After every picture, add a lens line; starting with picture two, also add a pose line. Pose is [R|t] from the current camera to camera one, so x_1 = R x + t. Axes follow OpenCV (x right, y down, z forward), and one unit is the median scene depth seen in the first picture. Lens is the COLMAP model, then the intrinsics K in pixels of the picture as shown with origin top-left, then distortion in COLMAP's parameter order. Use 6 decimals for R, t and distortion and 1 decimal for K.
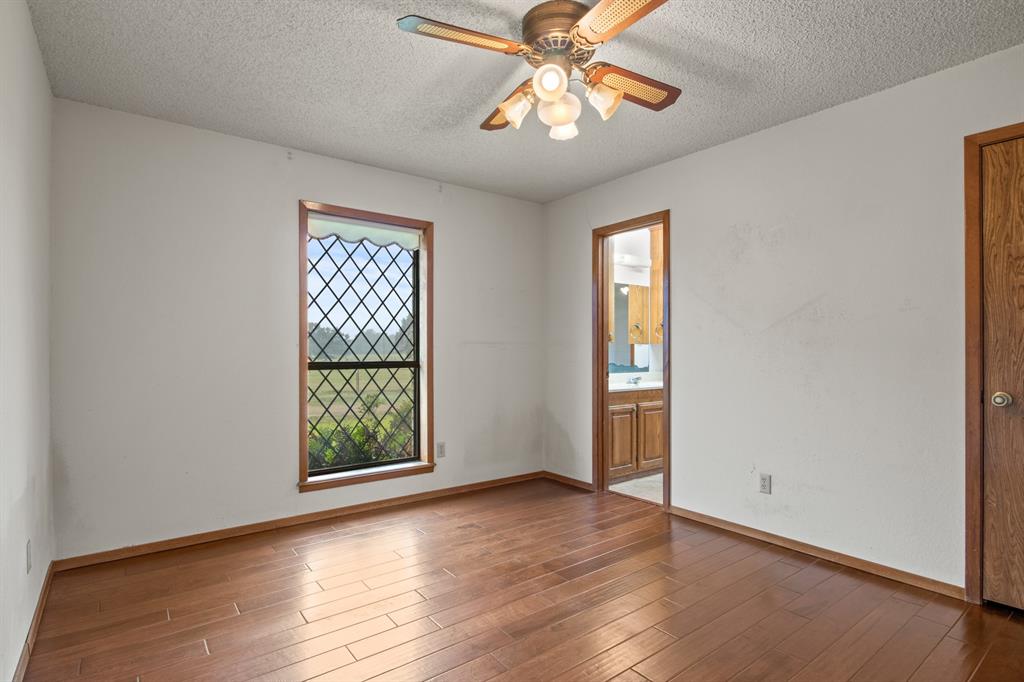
lens RADIAL K [[517.9, 0, 515.5], [0, 517.9, 343.8], [0, 0, 1]] dist [-0.000346, -0.000612]
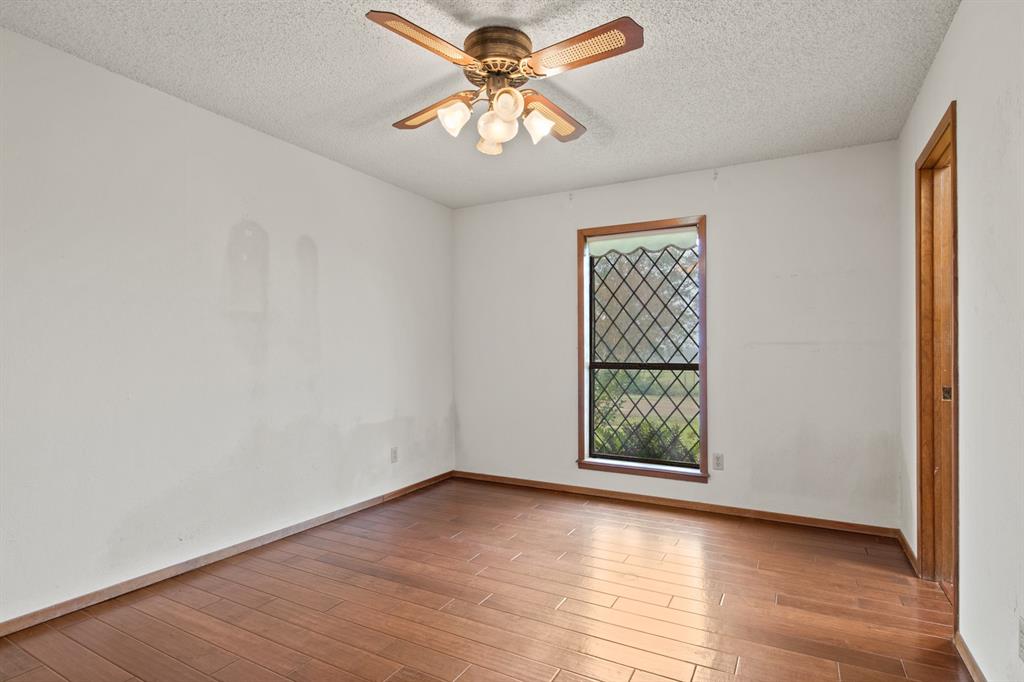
lens RADIAL K [[517.9, 0, 521.4], [0, 517.9, 345.0], [0, 0, 1]] dist [-0.000346, -0.000612]
pose [[0.419373, -0.010743, -0.907750, 0.548352], [0.008823, 0.999931, -0.007758, 0.003281], [0.907771, -0.004755, 0.419439, 0.307283]]
